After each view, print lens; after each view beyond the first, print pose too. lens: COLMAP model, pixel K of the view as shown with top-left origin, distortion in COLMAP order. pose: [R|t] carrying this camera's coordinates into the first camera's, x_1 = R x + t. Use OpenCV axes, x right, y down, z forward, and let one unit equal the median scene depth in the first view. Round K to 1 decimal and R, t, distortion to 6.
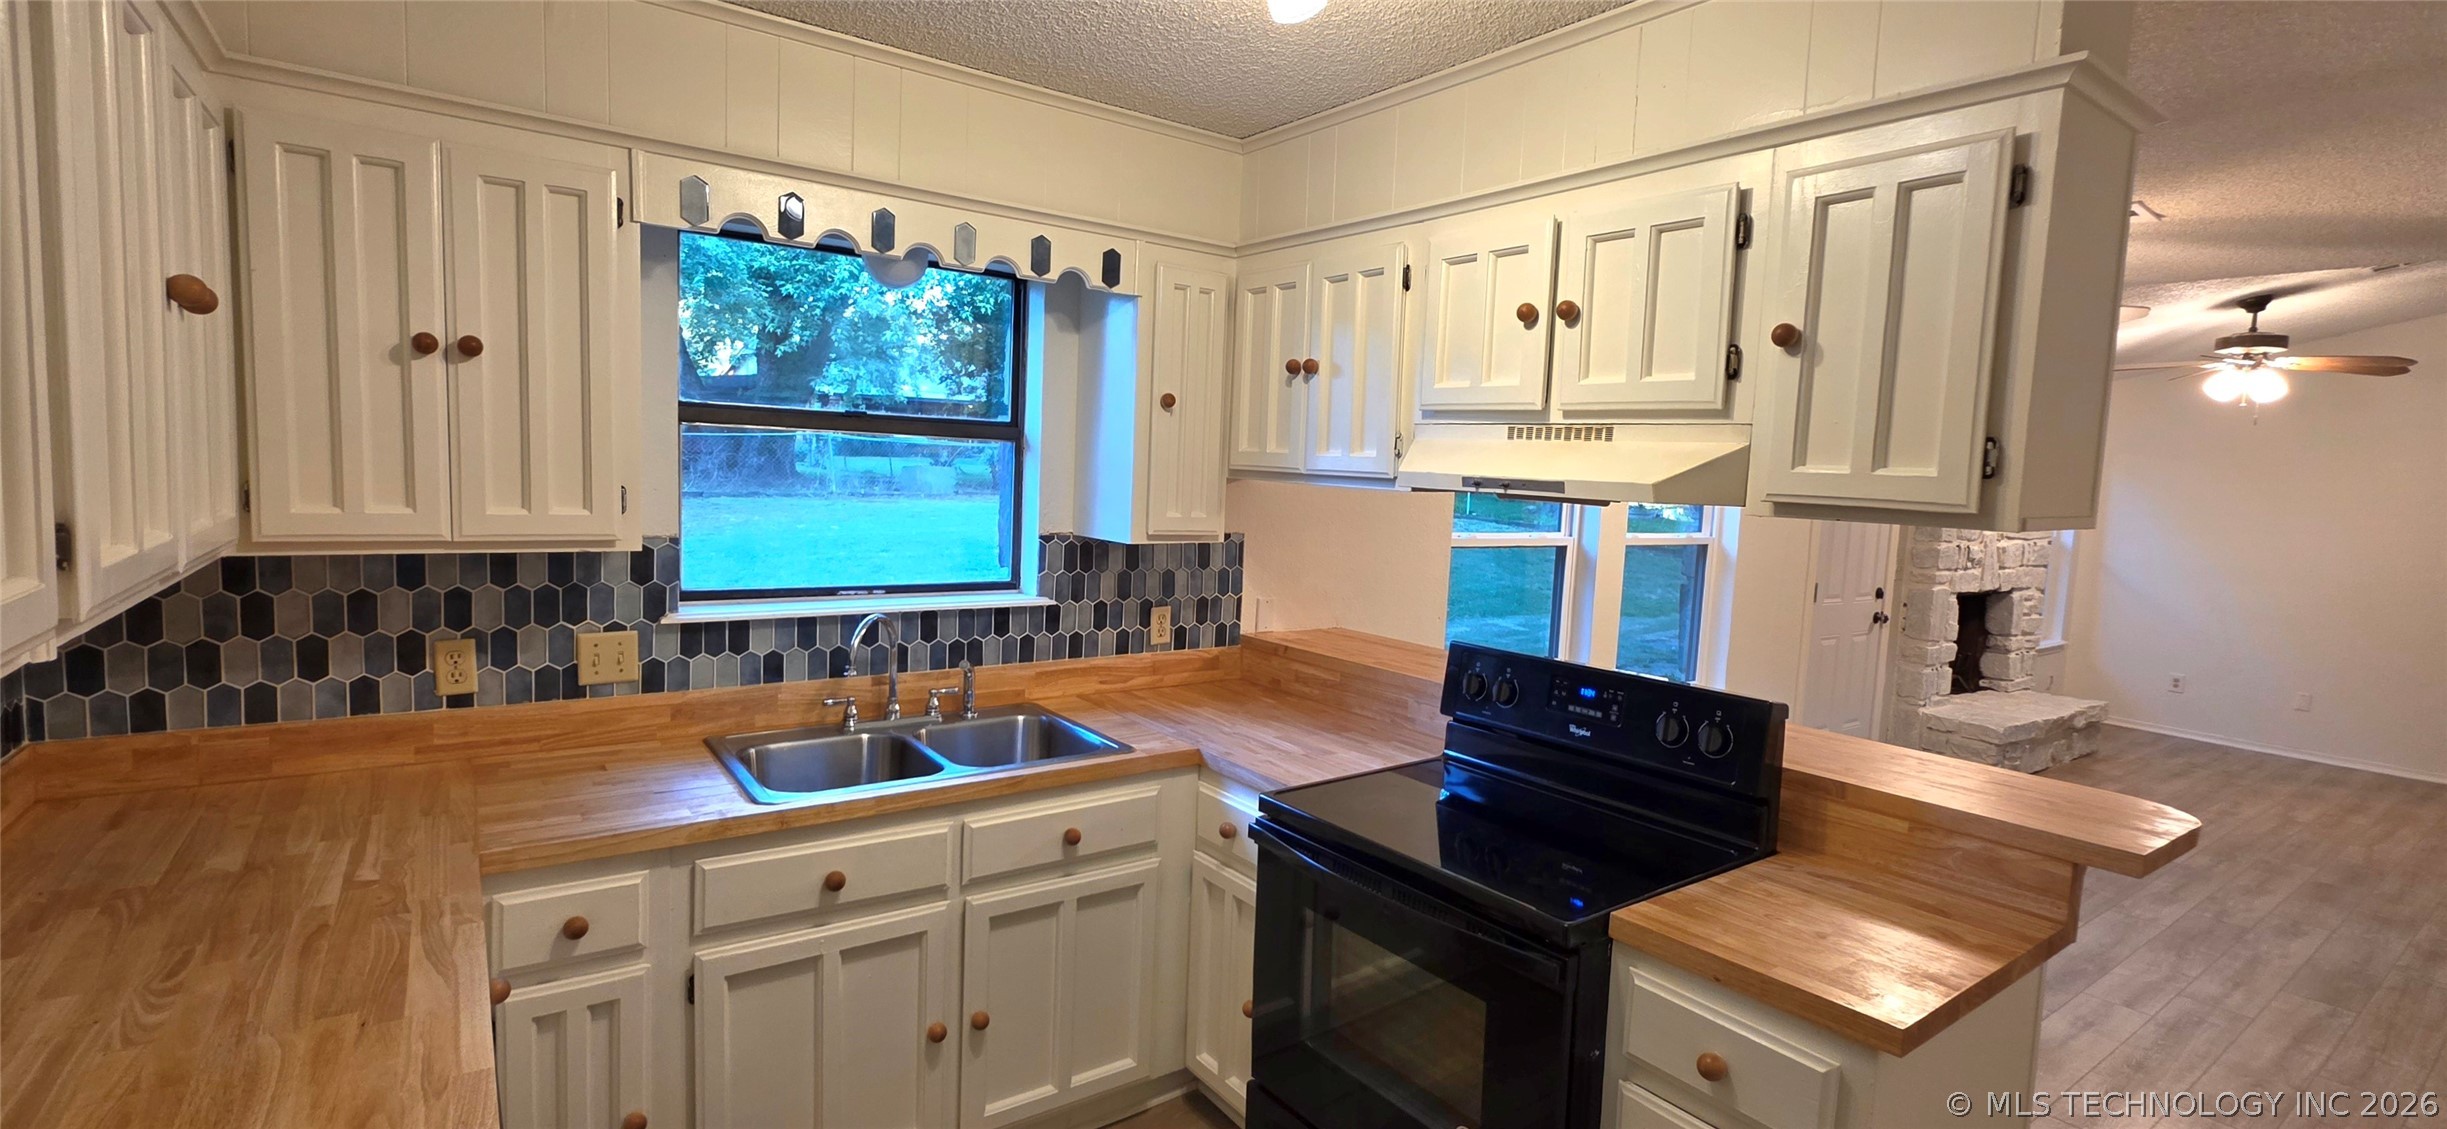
lens RADIAL K [[1079.5, 0, 1215.5], [0, 1079.5, 559.7], [0, 0, 1]] dist [0.001428, 0.001131]
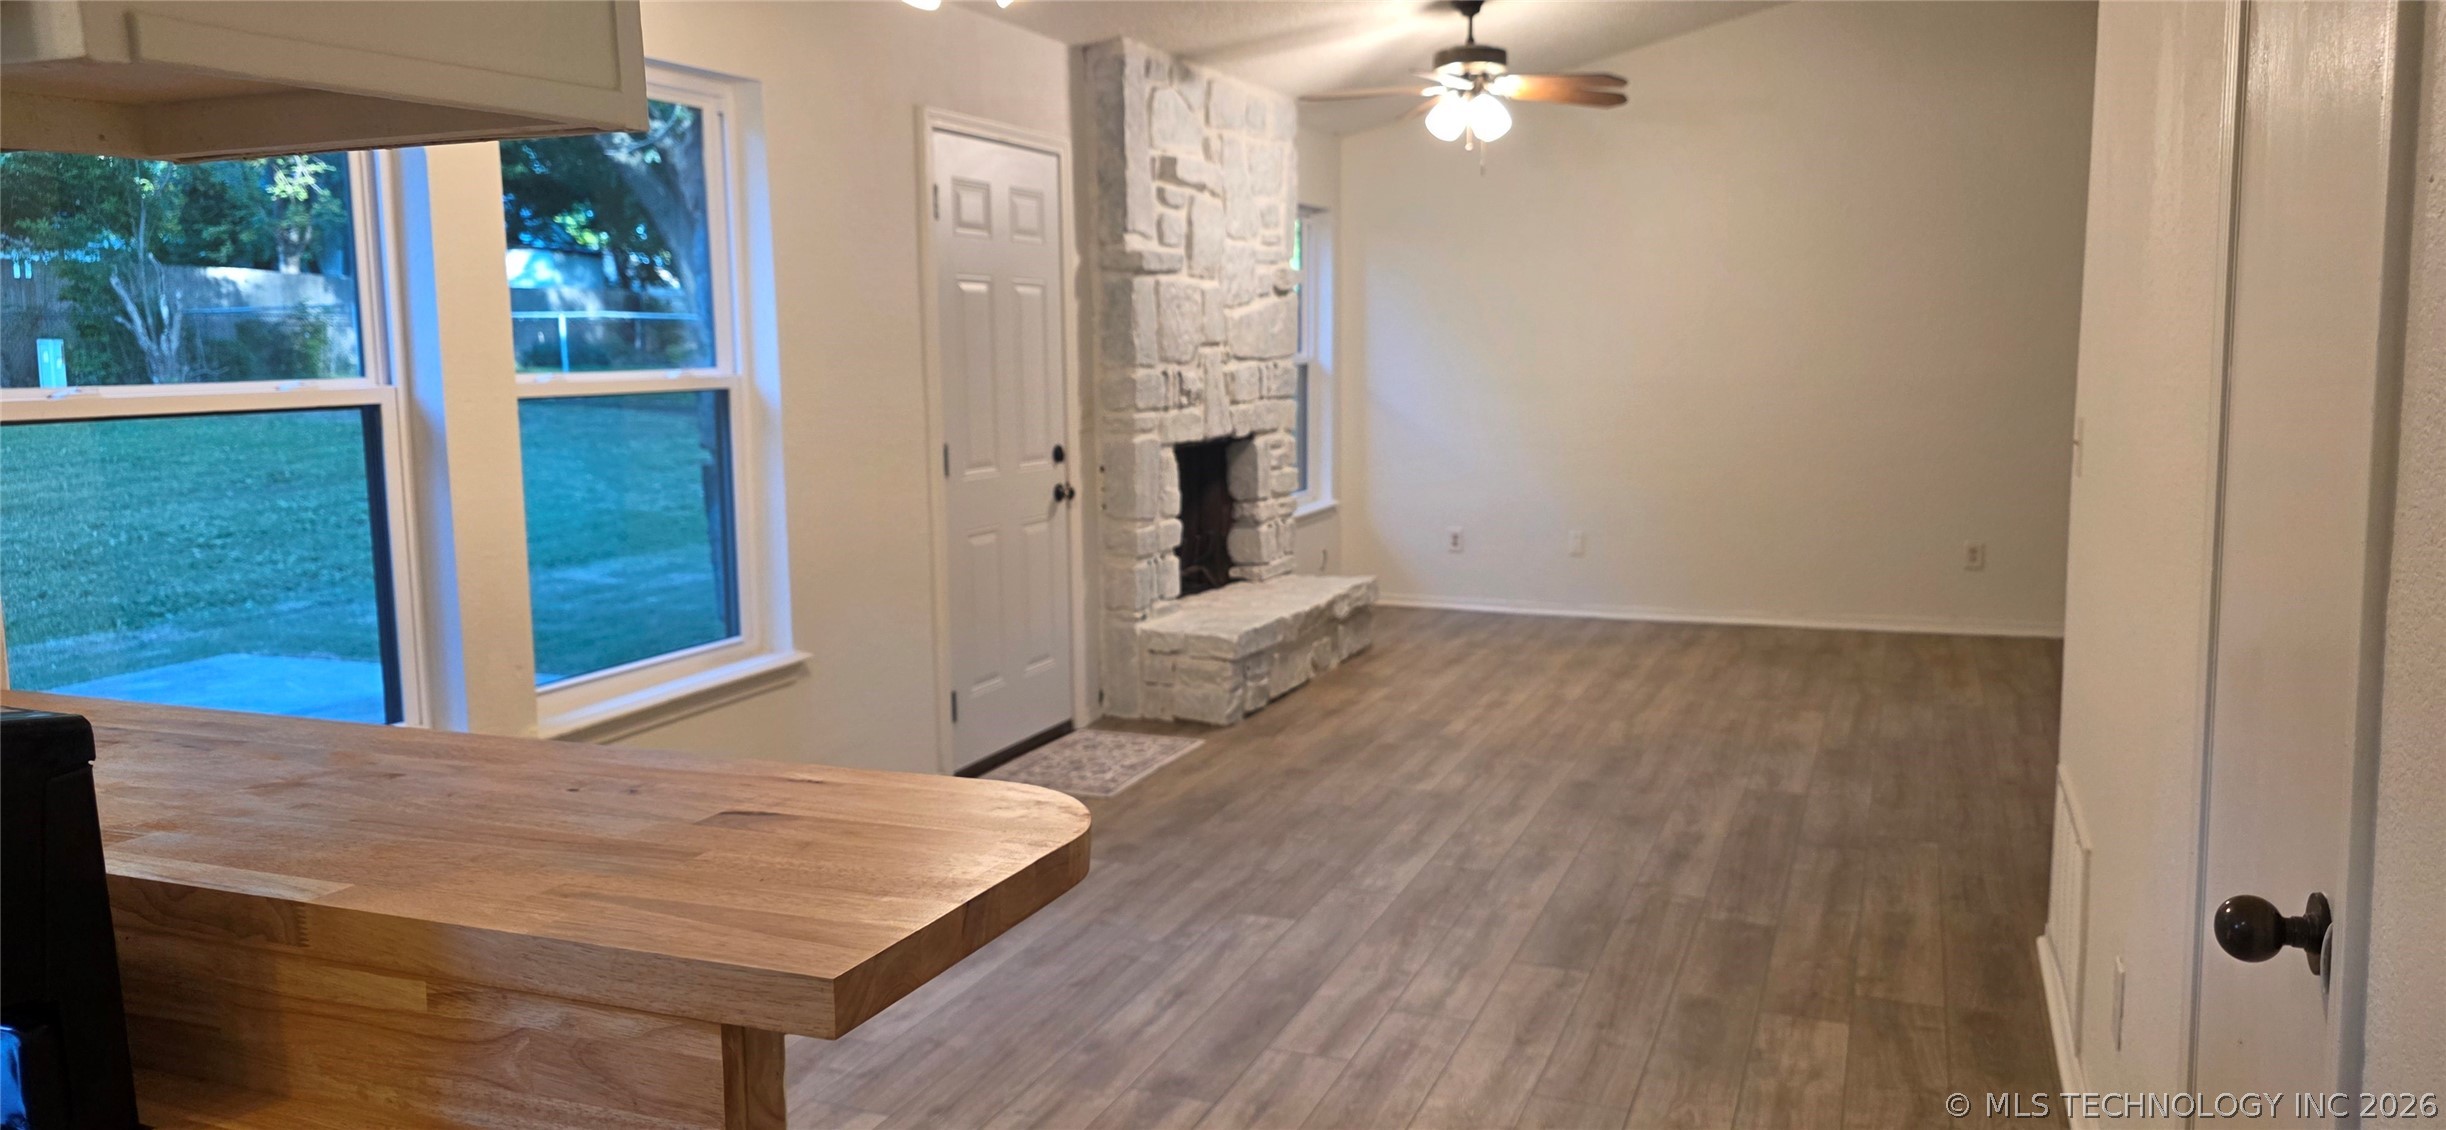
lens RADIAL K [[1661.5, 0, 1223.0], [0, 1661.5, 565.0], [0, 0, 1]] dist [0.150647, -0.299981]
pose [[0.848150, -0.126017, 0.514550, 0.205063], [0.097327, 0.991829, 0.082479, 0.027280], [-0.520739, -0.019875, 0.853484, 0.125220]]
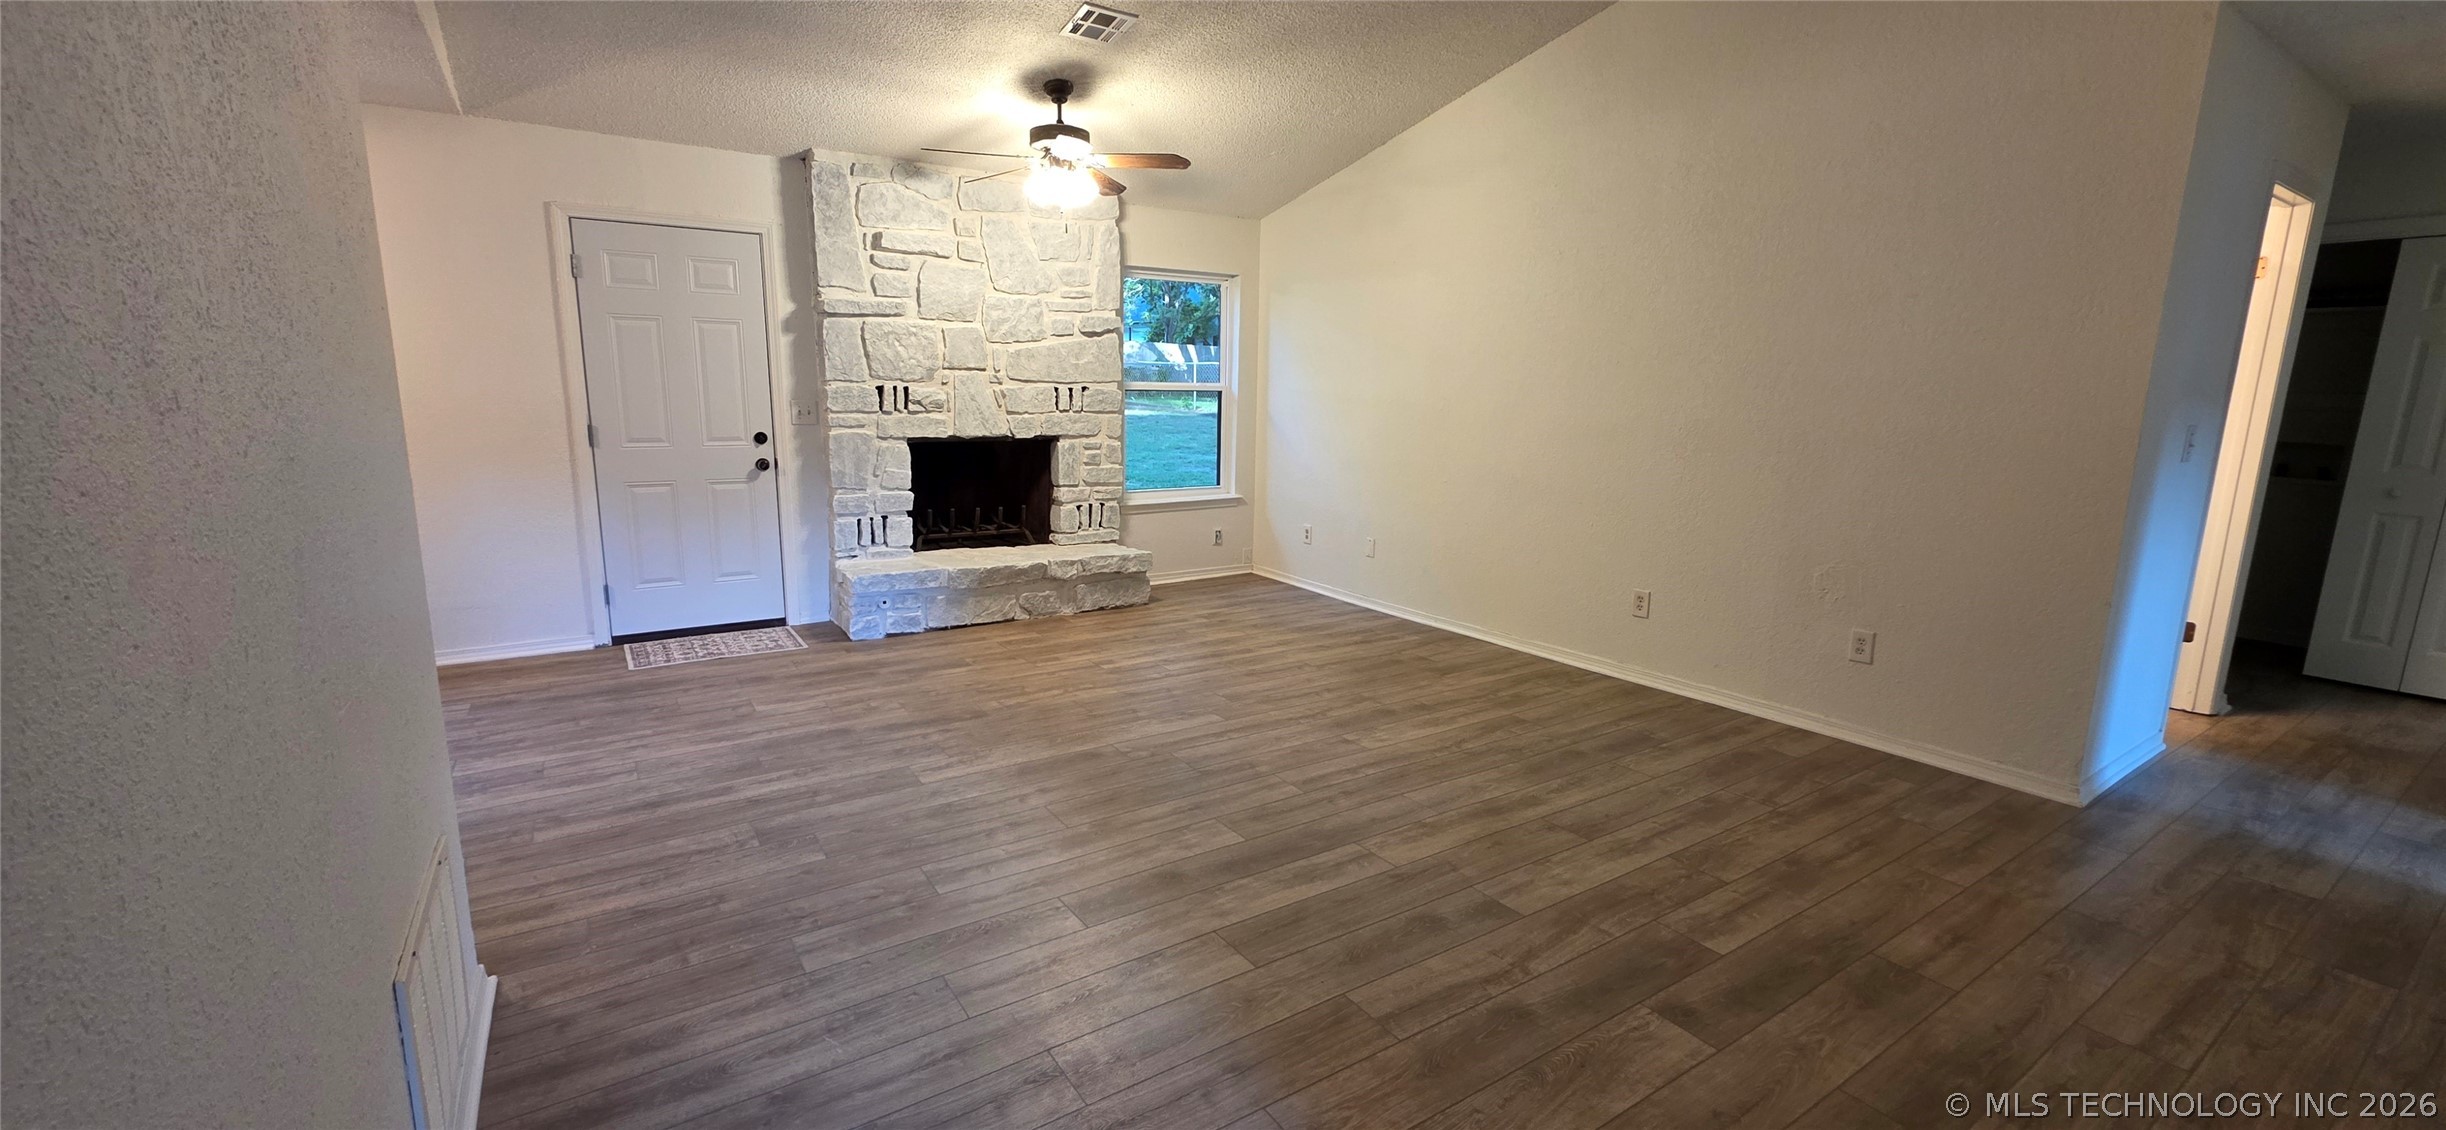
lens RADIAL K [[971.4, 0, 1218.7], [0, 971.4, 558.8], [0, 0, 1]] dist [-0.000443, 0.000053]
pose [[0.998674, -0.022482, -0.046307, 1.166431], [0.026497, 0.995768, 0.088004, 0.079829], [0.044132, -0.089114, 0.995043, 0.186888]]
